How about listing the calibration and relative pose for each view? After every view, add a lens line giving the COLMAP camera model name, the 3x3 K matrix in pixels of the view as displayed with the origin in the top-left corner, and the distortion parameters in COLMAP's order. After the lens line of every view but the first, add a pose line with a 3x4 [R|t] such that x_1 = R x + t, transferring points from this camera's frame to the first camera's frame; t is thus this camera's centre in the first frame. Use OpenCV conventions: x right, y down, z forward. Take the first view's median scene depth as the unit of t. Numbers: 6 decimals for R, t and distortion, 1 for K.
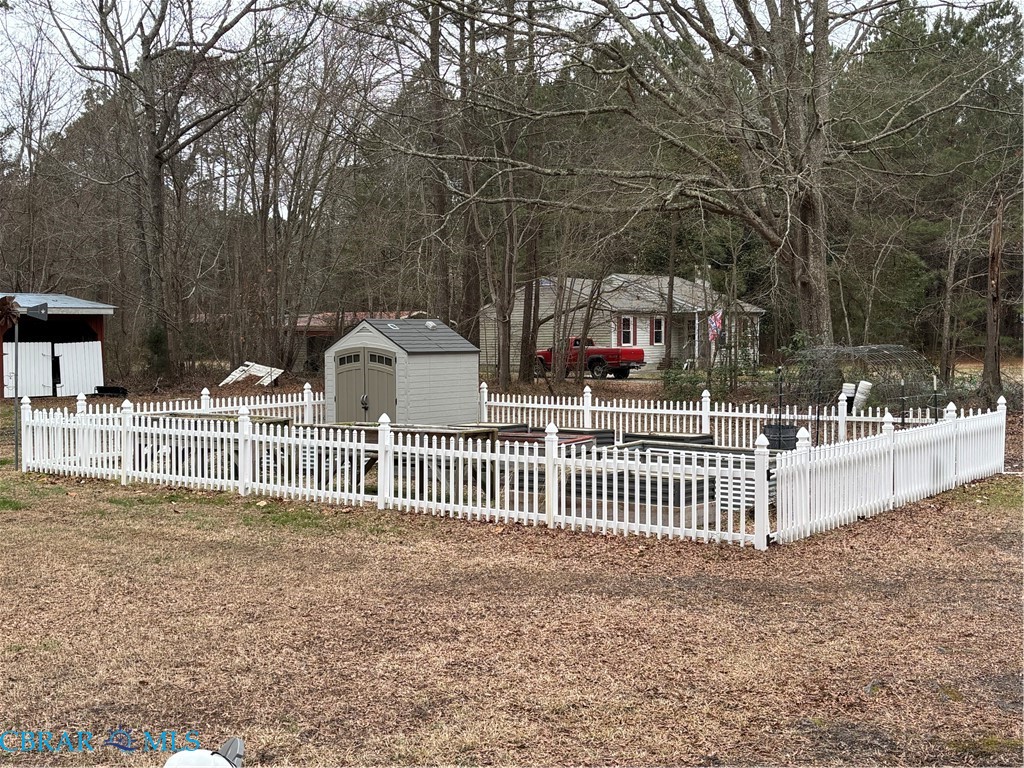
lens RADIAL K [[1257.3, 0, 499.3], [0, 1257.3, 352.6], [0, 0, 1]] dist [0.094727, 0.000000]
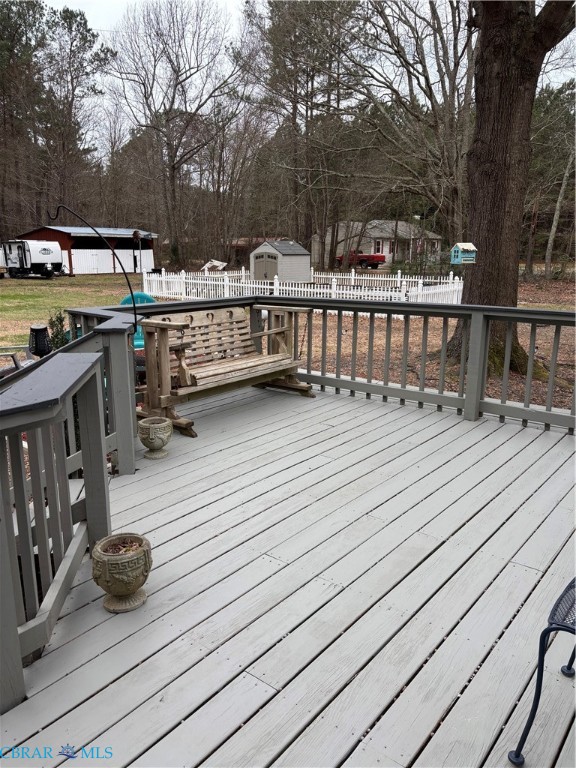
lens RADIAL K [[583.4, 0, 275.6], [0, 583.4, 397.7], [0, 0, 1]] dist [0.048241, -0.051536]
pose [[0.997108, 0.025503, -0.071591, 0.002890], [-0.008157, 0.972485, 0.232824, 0.003639], [0.075559, -0.231567, 0.969880, -0.117395]]
